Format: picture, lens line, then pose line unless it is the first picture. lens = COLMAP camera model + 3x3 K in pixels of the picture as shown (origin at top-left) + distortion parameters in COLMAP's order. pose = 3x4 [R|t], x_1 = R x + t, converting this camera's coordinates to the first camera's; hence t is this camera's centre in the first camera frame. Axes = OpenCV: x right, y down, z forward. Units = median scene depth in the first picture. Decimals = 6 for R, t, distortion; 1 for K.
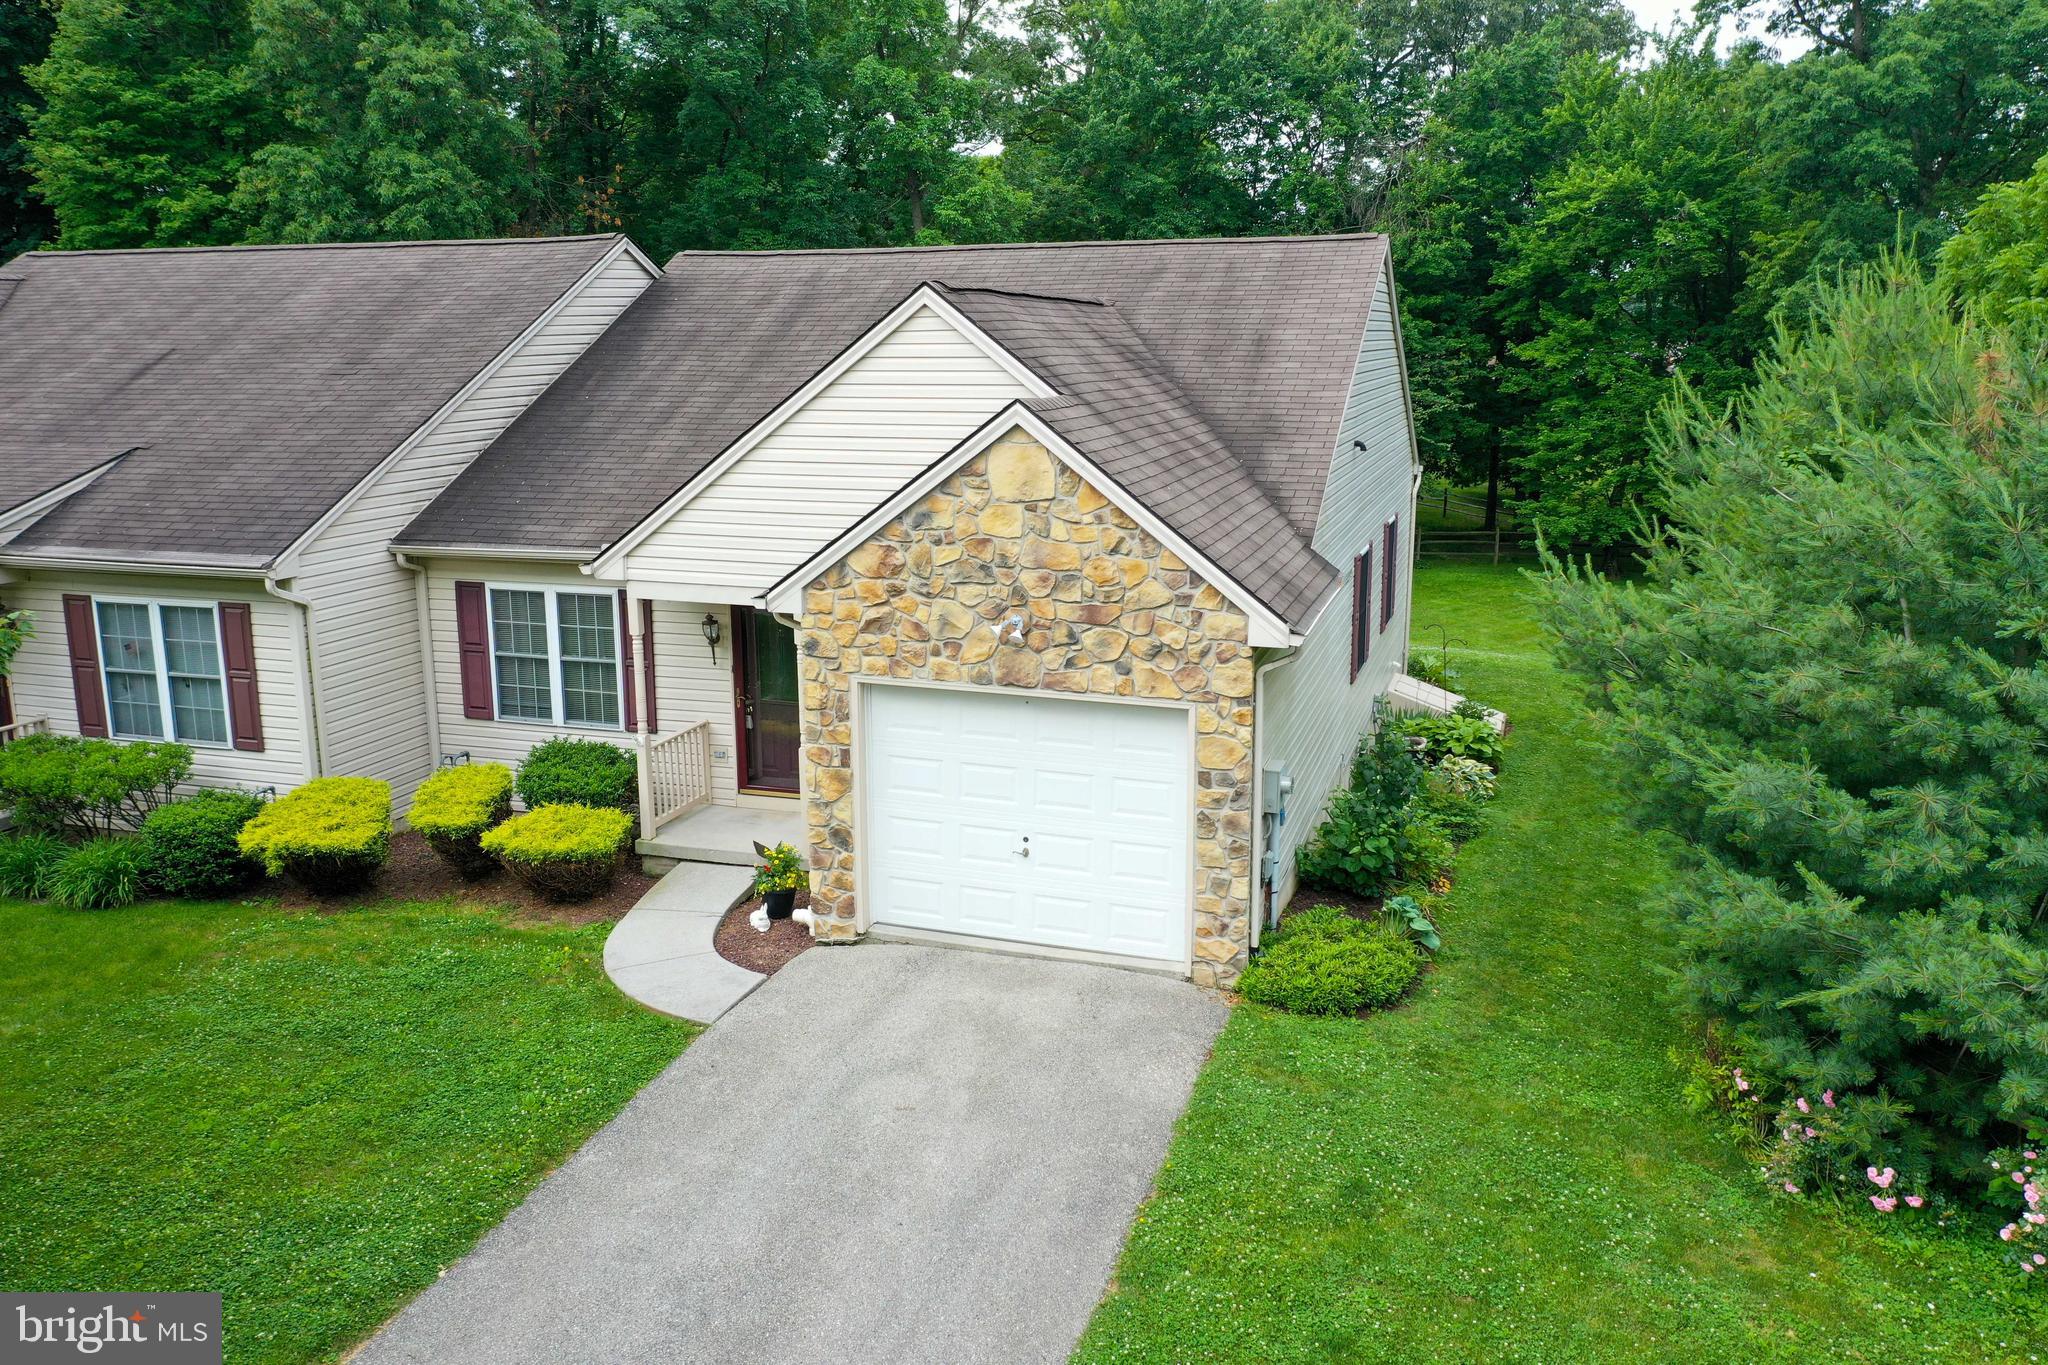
lens RADIAL K [[1619.4, 0, 1021.0], [0, 1619.4, 680.3], [0, 0, 1]] dist [-0.002169, 0.000123]
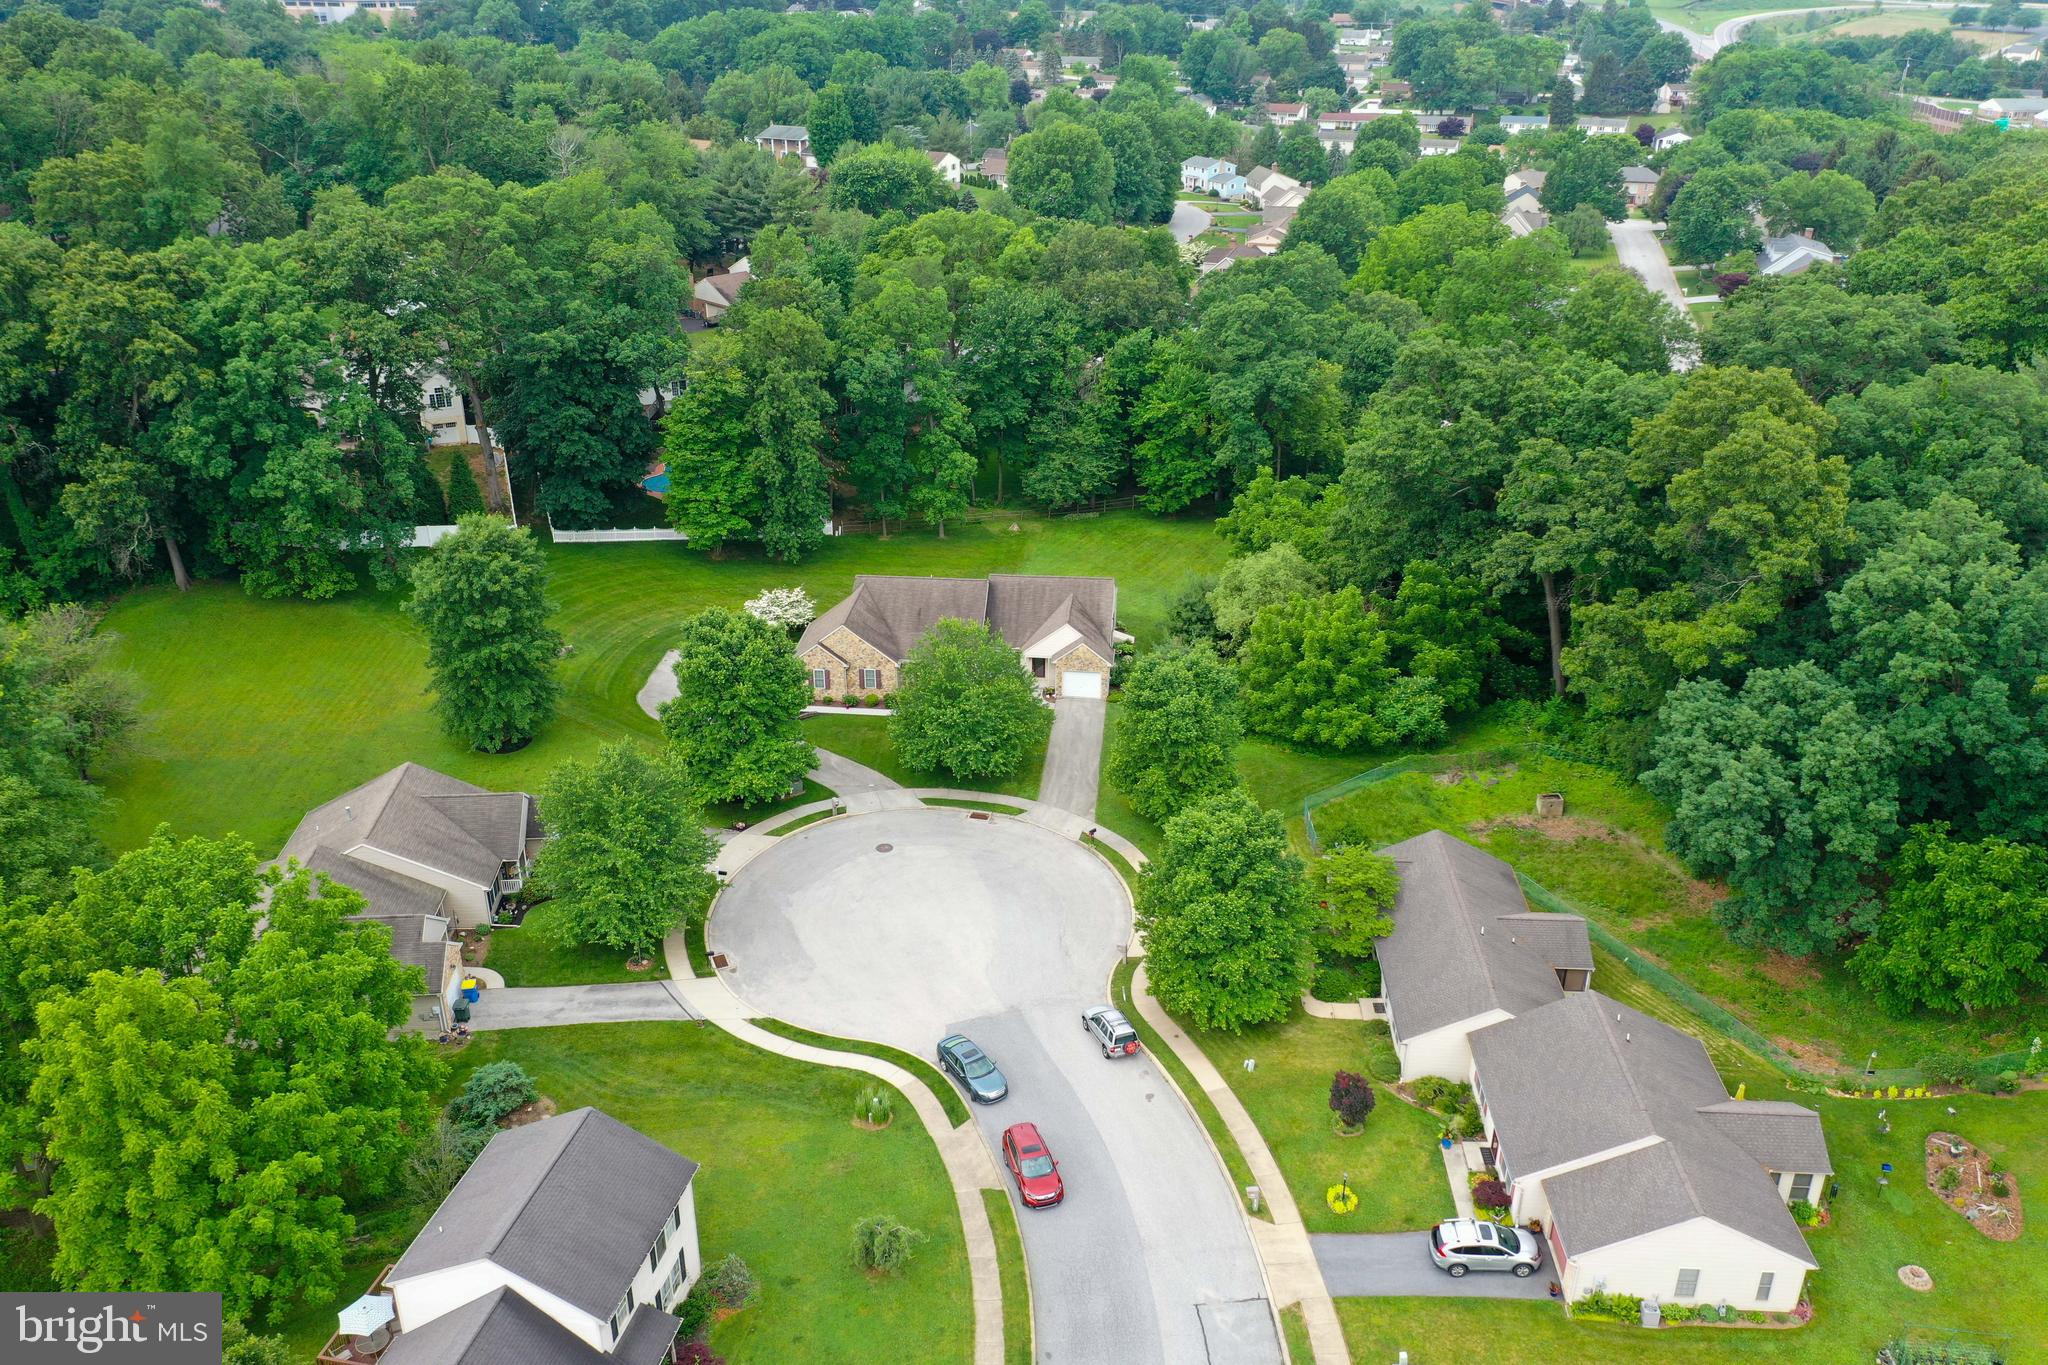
lens RADIAL K [[1619.4, 0, 1023.7], [0, 1619.4, 682.9], [0, 0, 1]] dist [-0.002169, 0.000123]
pose [[0.976011, -0.088297, 0.199014, -1.940575], [0.041089, 0.972348, 0.229892, -1.848423], [-0.213809, -0.216199, 0.952651, -6.924412]]
